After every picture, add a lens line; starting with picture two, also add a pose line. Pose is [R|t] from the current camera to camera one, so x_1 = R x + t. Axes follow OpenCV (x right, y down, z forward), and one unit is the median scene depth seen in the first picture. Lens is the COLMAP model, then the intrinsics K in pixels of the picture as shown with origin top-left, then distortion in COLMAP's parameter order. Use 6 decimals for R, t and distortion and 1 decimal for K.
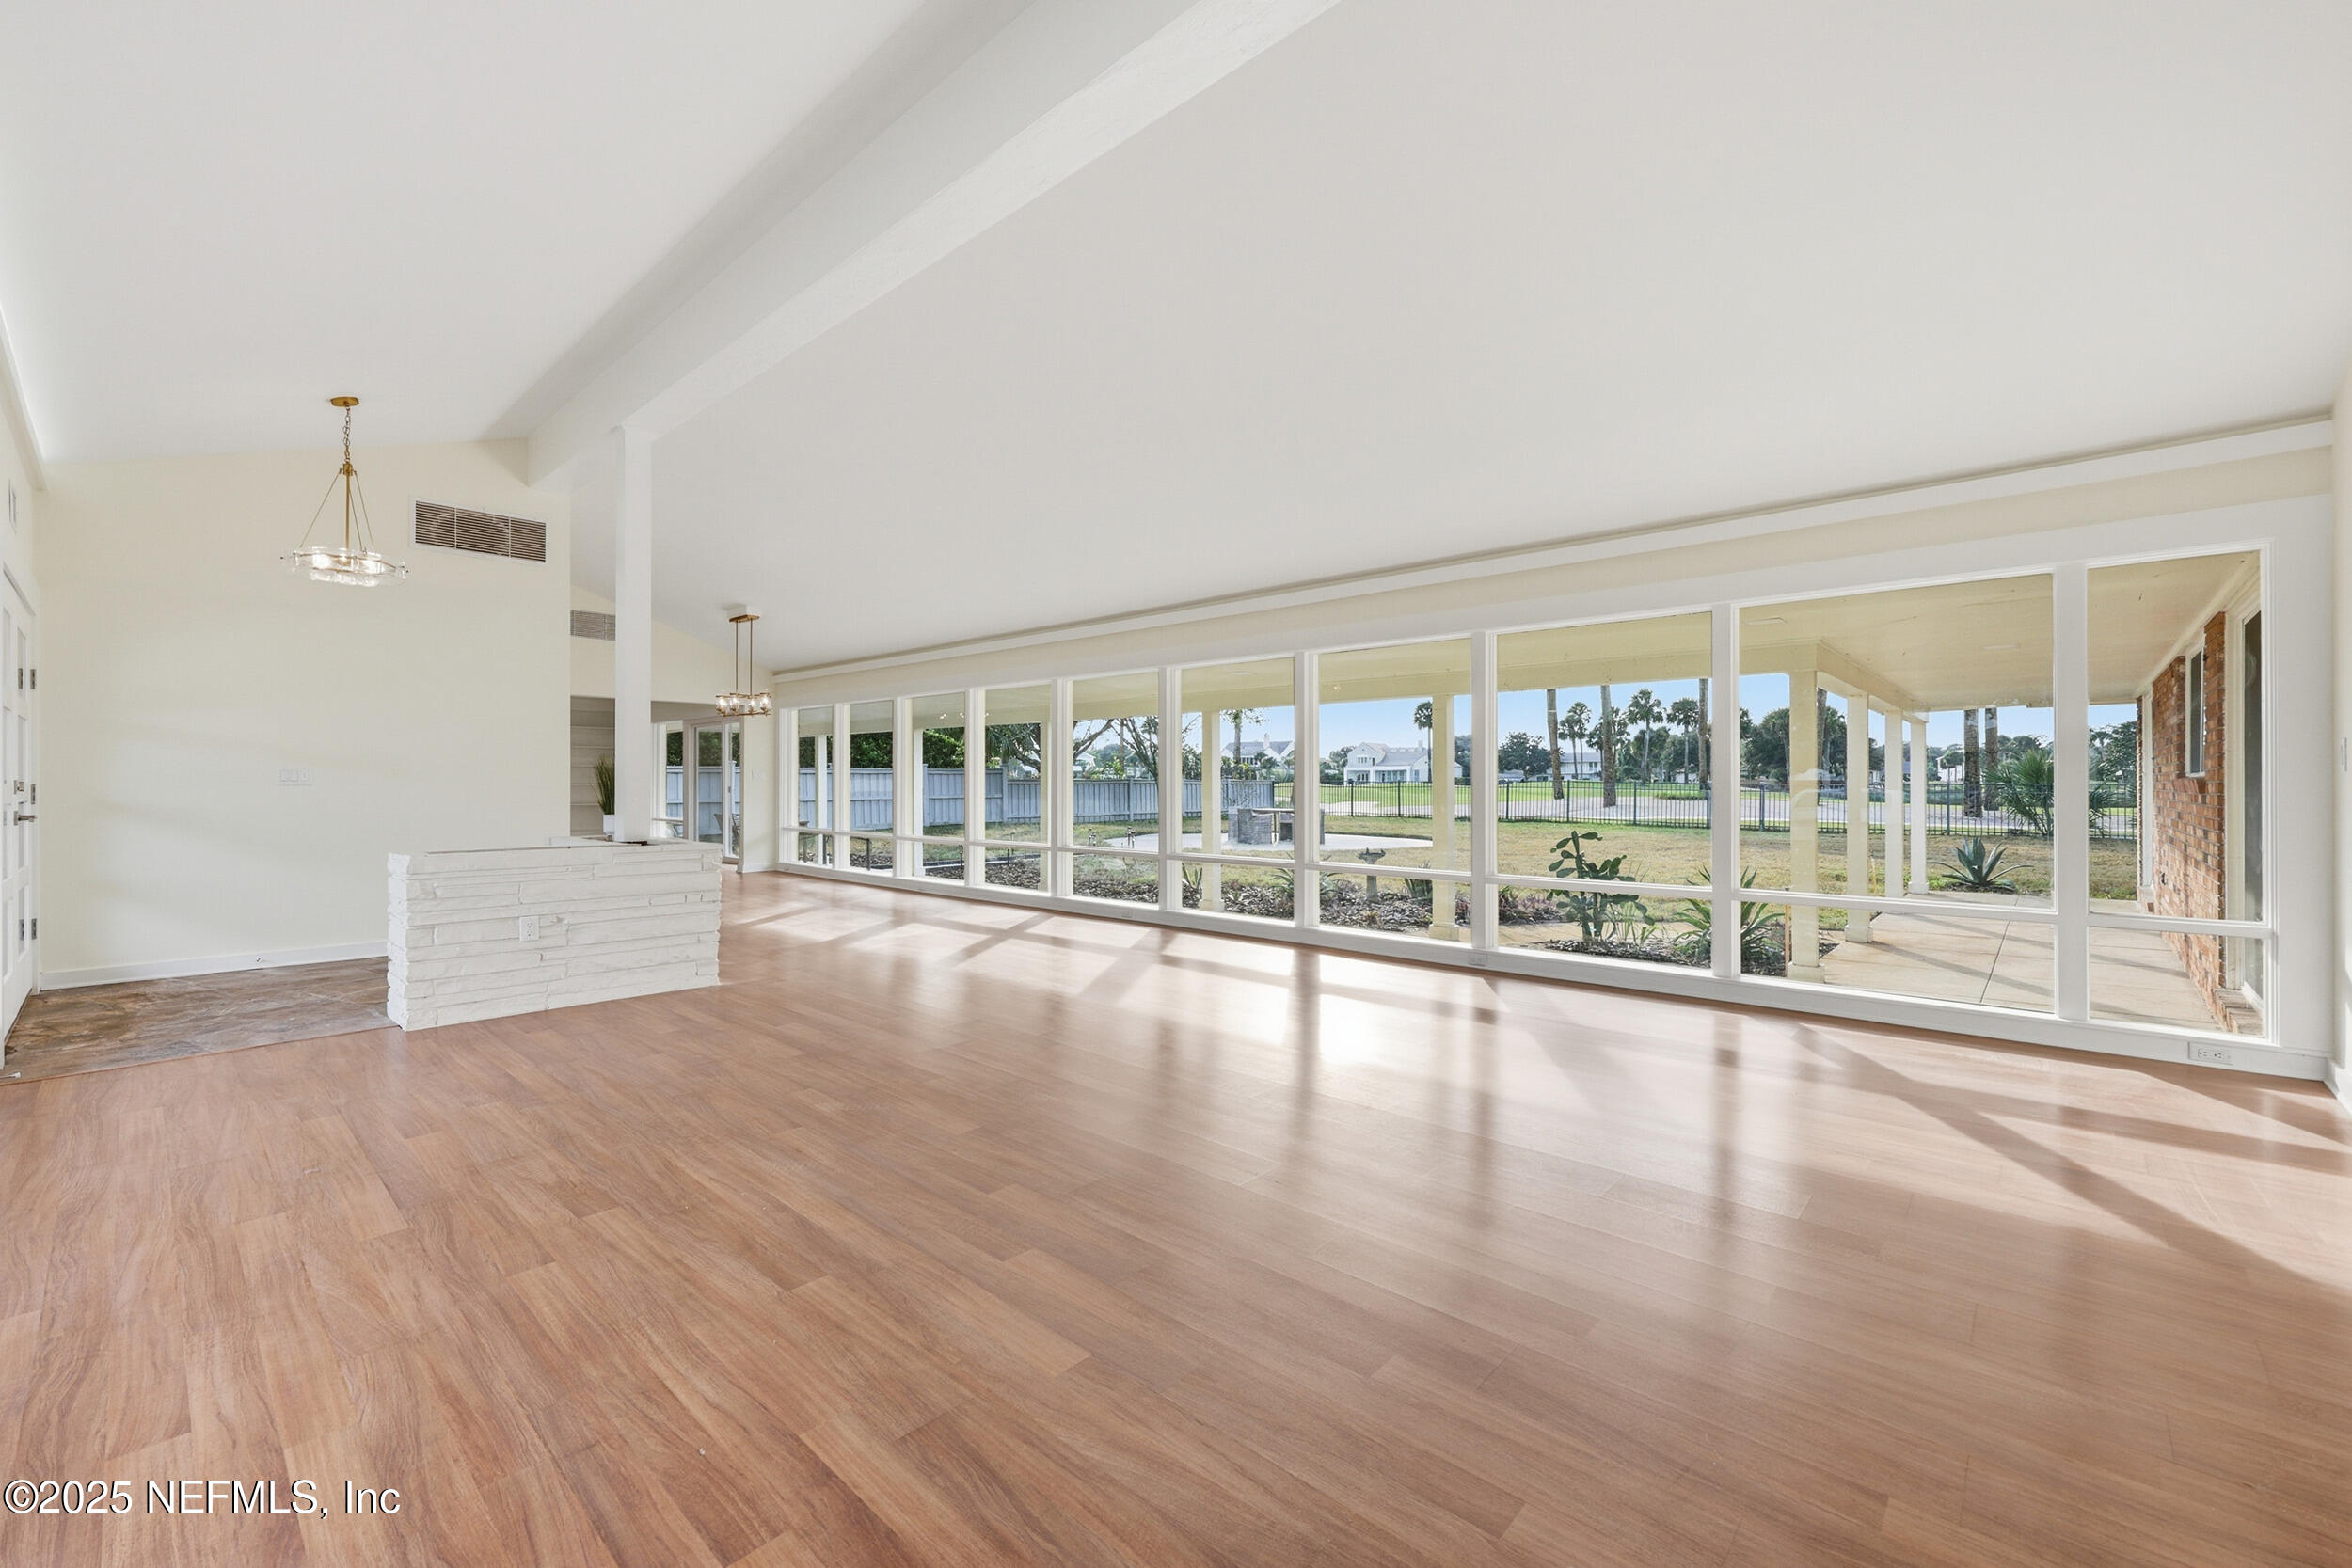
lens RADIAL K [[946.1, 0, 1183.9], [0, 946.1, 777.7], [0, 0, 1]] dist [0.002647, -0.000104]
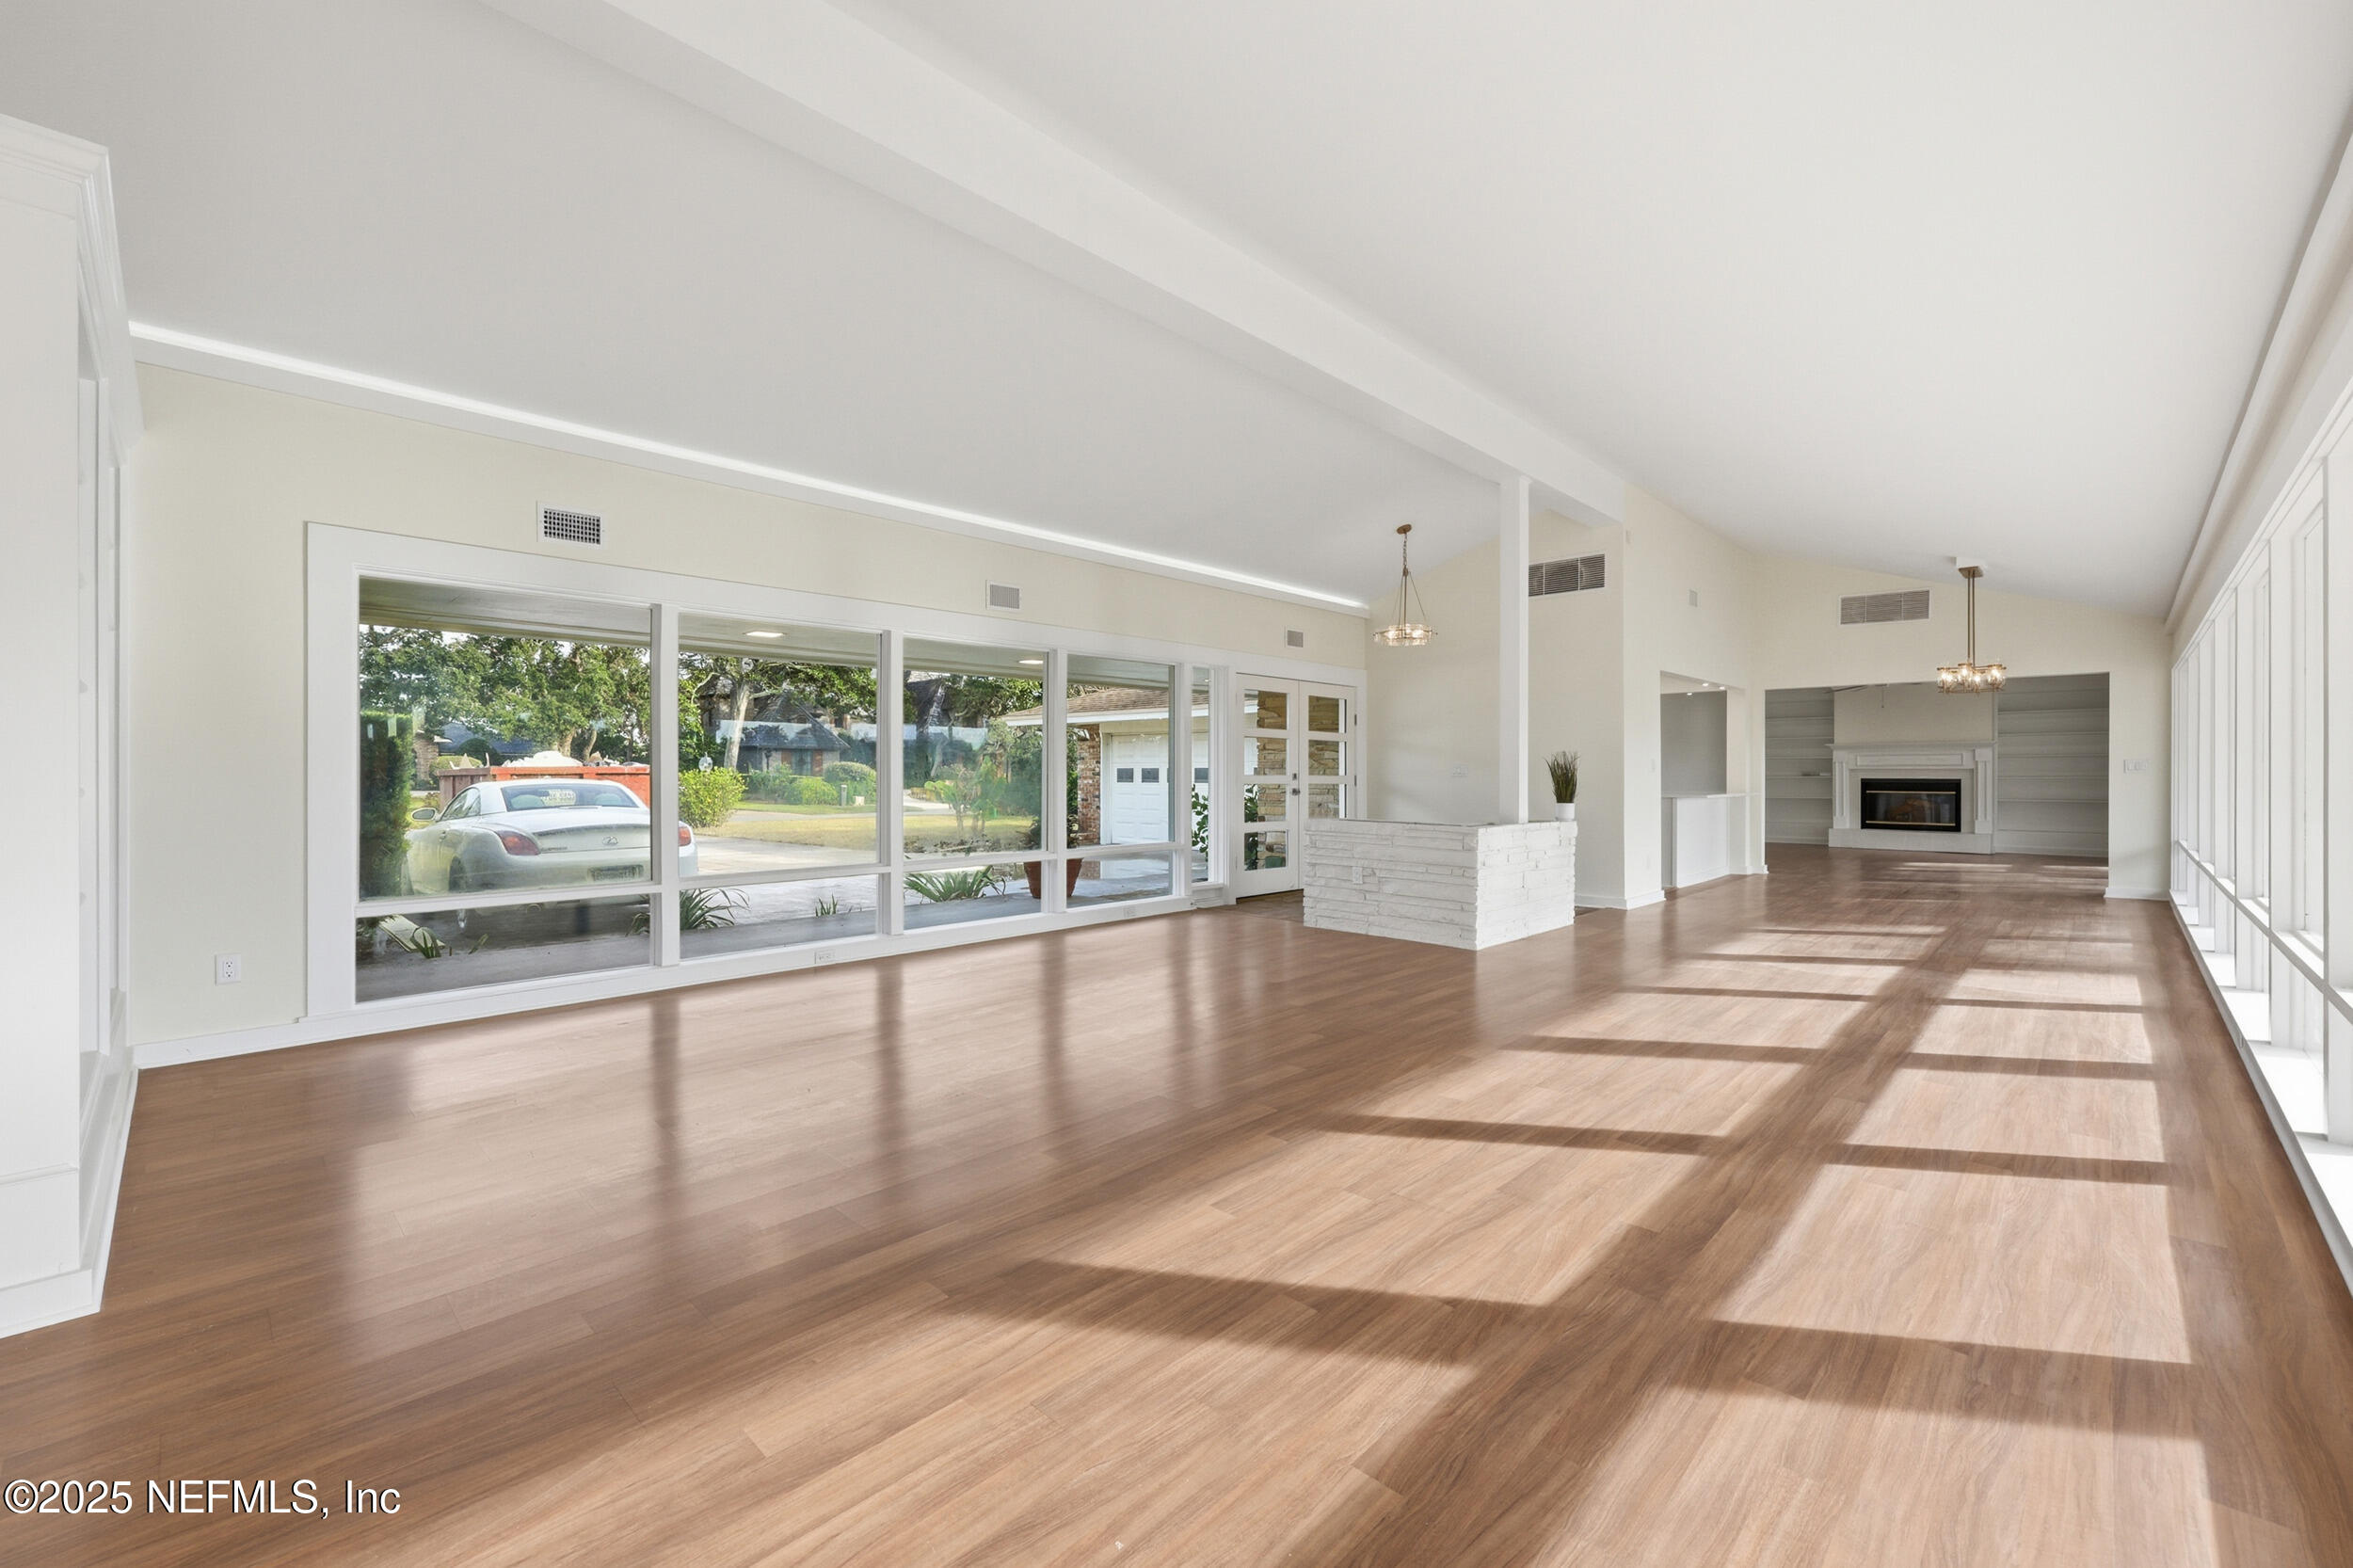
lens RADIAL K [[946.6, 0, 1184.4], [0, 946.6, 777.7], [0, 0, 1]] dist [0.002647, -0.000104]
pose [[-0.016622, 0.003250, -0.999857, 0.672491], [0.003296, 0.999989, 0.003196, 0.003355], [0.999856, -0.003243, -0.016633, 0.667851]]
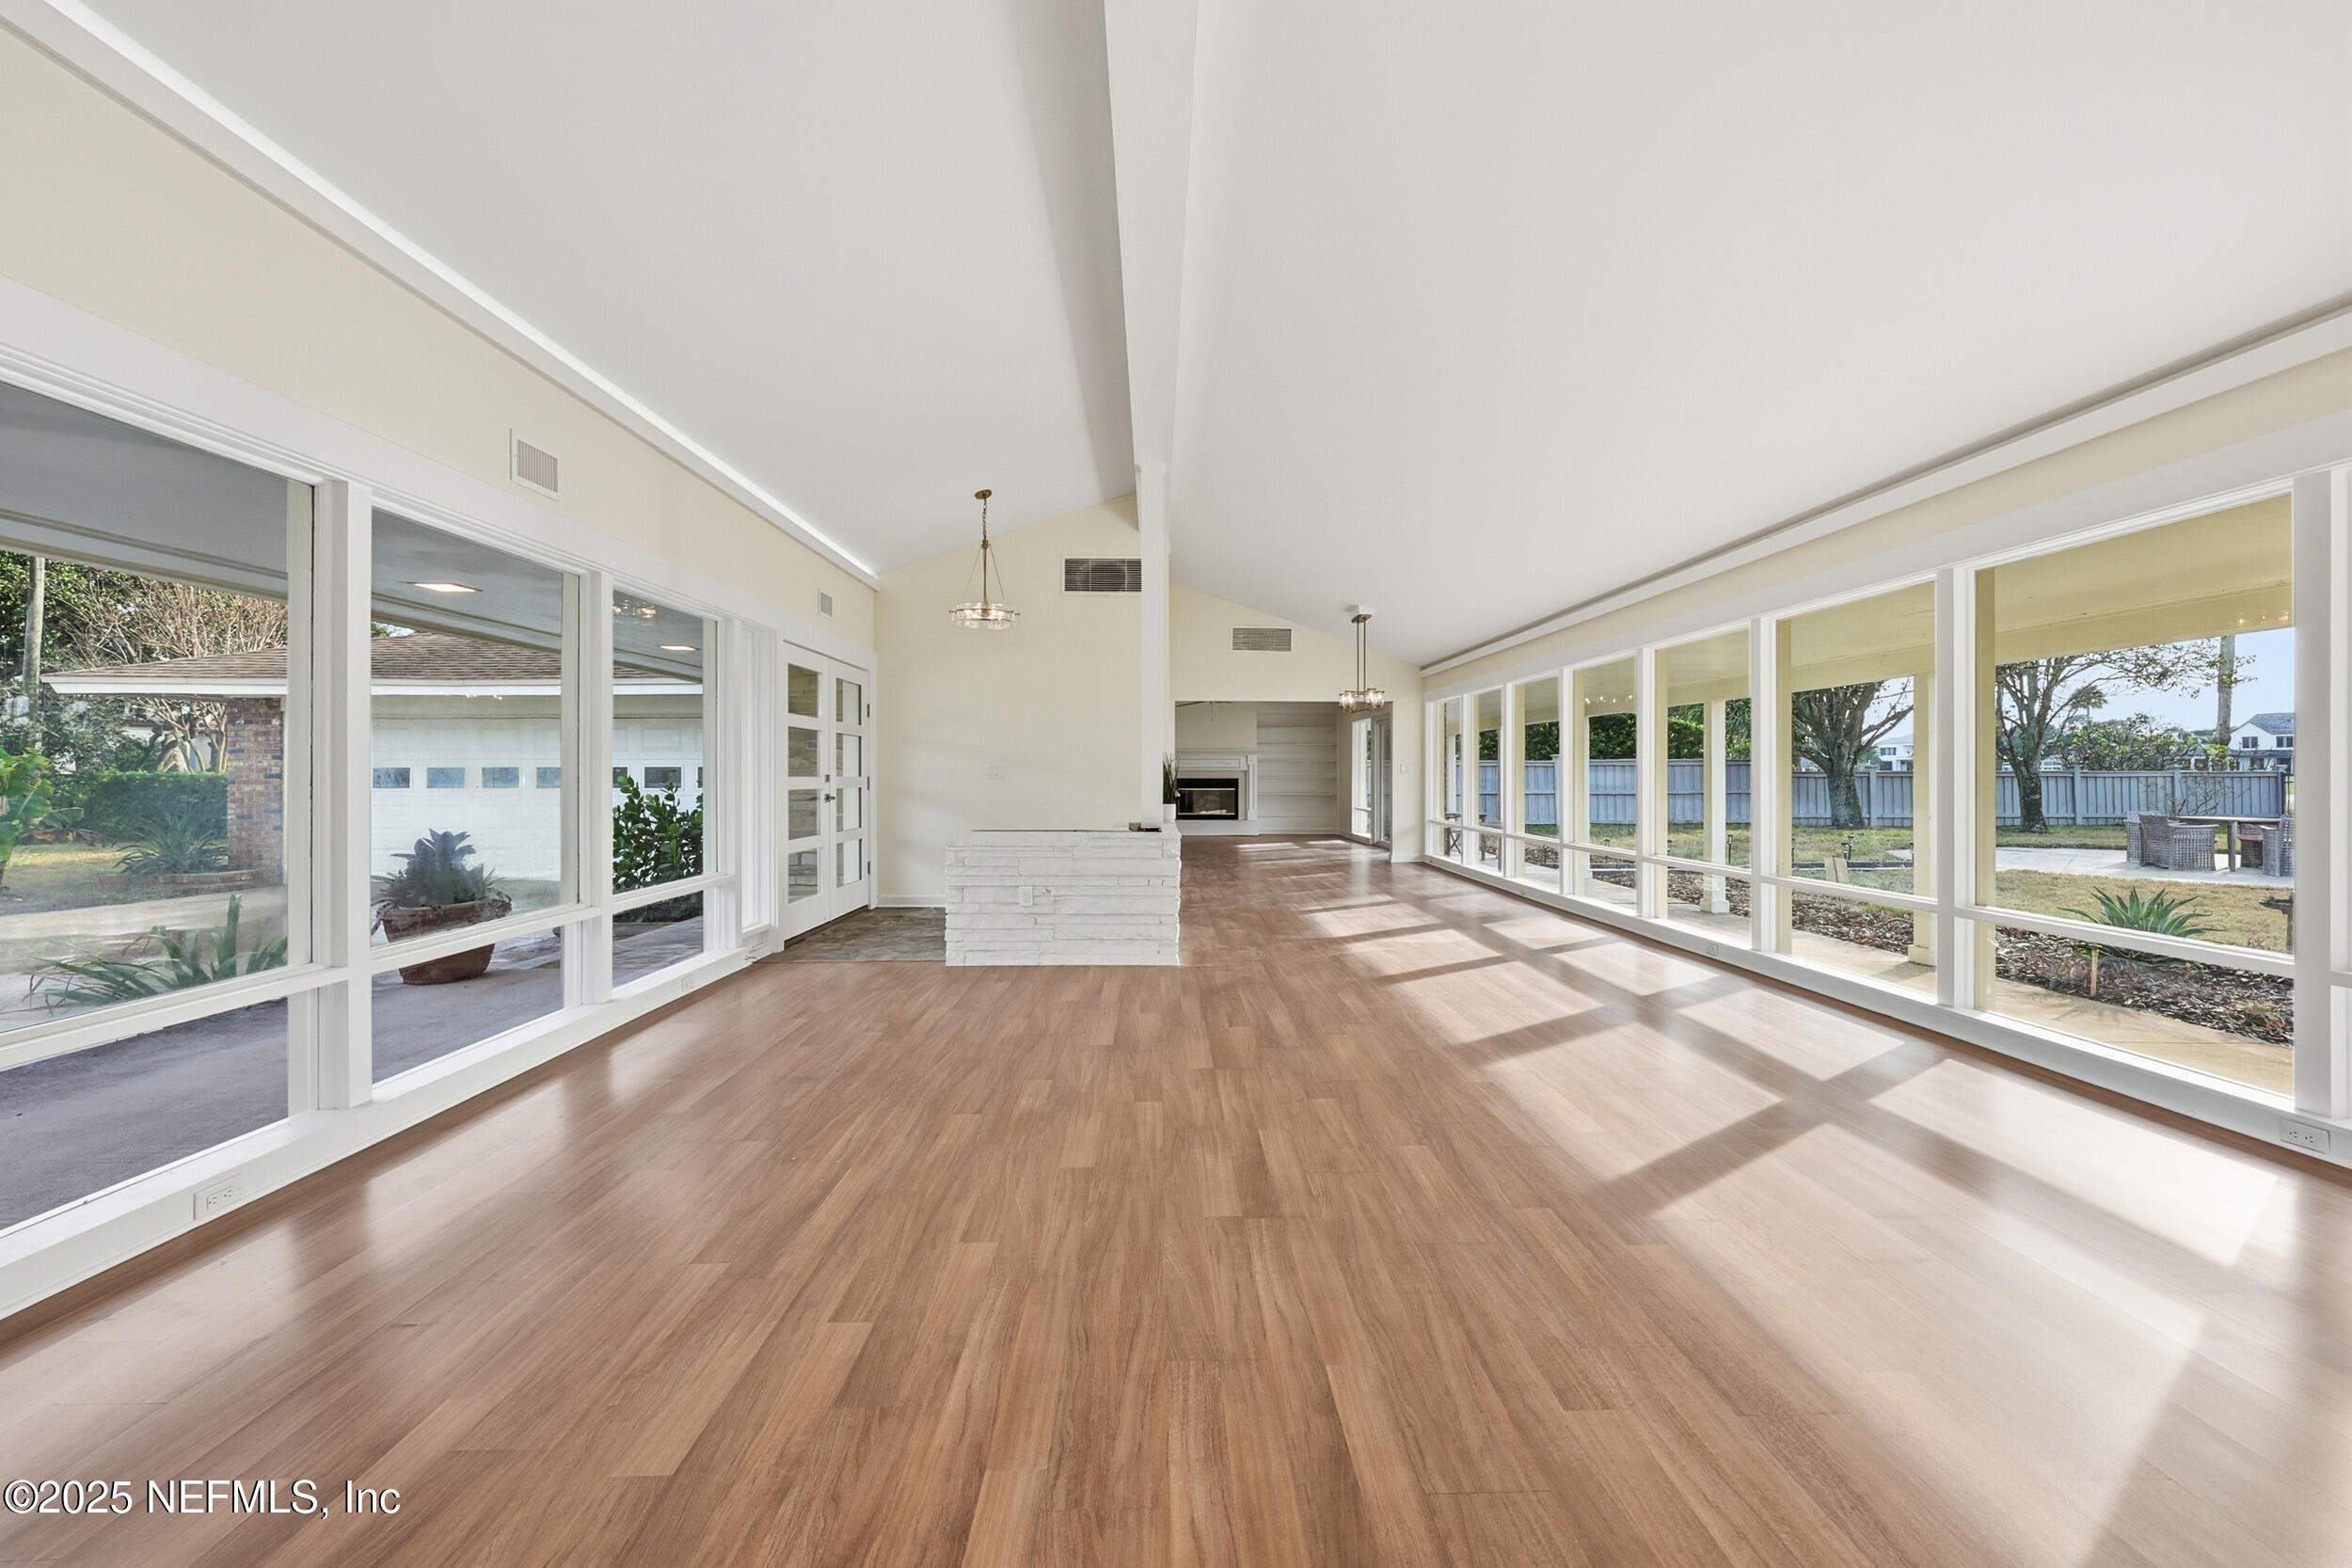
lens RADIAL K [[946.1, 0, 1183.9], [0, 946.1, 777.7], [0, 0, 1]] dist [0.002647, -0.000104]
pose [[0.696109, 0.001278, -0.717935, 0.283160], [0.004050, 0.999976, 0.005707, 0.000655], [0.717925, -0.006880, 0.696086, 0.265257]]
